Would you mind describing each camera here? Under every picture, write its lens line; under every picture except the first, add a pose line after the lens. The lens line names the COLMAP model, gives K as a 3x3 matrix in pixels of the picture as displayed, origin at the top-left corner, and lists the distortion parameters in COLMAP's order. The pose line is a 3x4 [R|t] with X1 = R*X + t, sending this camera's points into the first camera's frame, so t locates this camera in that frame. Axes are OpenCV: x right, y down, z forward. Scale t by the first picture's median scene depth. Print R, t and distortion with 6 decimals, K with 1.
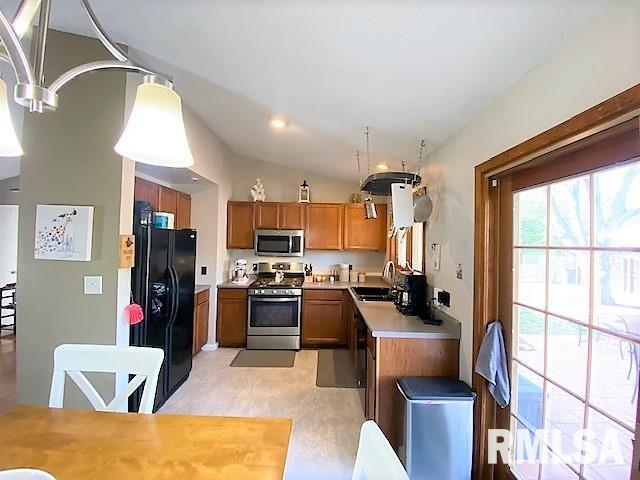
lens RADIAL K [[257.8, 0, 319.3], [0, 257.8, 237.0], [0, 0, 1]] dist [0.046523, -0.034183]
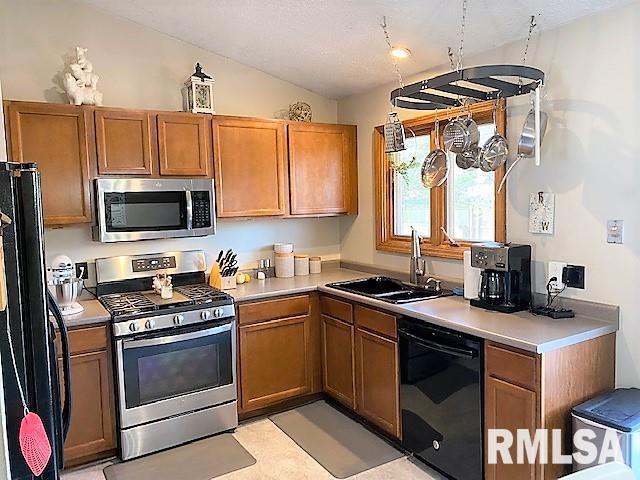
lens RADIAL K [[489.7, 0, 320.0], [0, 489.7, 240.0], [0, 0, 1]] dist [0.022001, -0.009822]
pose [[0.848845, -0.086606, 0.521500, -0.394802], [0.034727, 0.993493, 0.108467, -0.004299], [-0.527501, -0.073962, 0.846329, 0.176668]]
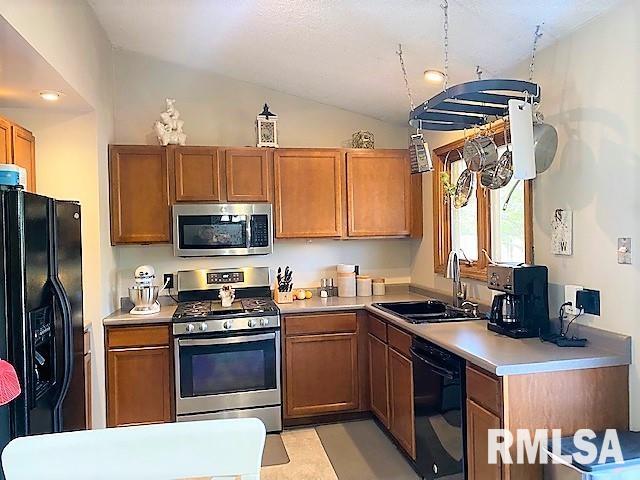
lens RADIAL K [[489.7, 0, 320.0], [0, 489.7, 240.0], [0, 0, 1]] dist [0.022001, -0.009822]
pose [[0.976408, -0.044630, 0.211273, -0.192246], [0.038858, 0.998751, 0.031399, 0.023981], [-0.212411, -0.022448, 0.976923, 0.032547]]
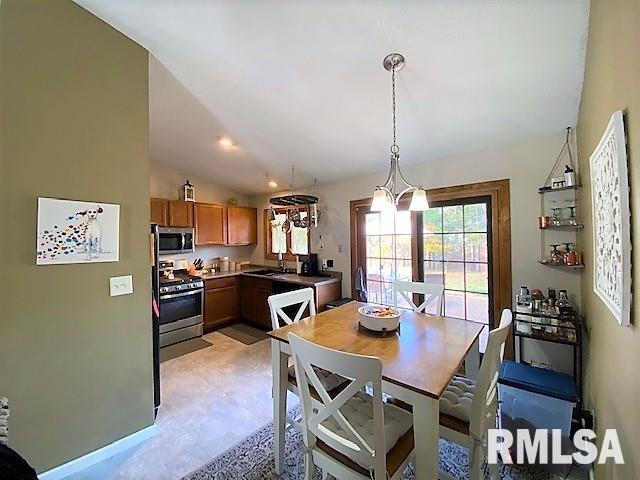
lens RADIAL K [[257.8, 0, 319.3], [0, 257.8, 237.0], [0, 0, 1]] dist [0.046523, -0.034183]
pose [[0.644016, -0.026223, 0.764563, -0.605941], [0.015424, 0.999654, 0.021293, -0.003487], [-0.764857, -0.001920, 0.644197, -0.106682]]
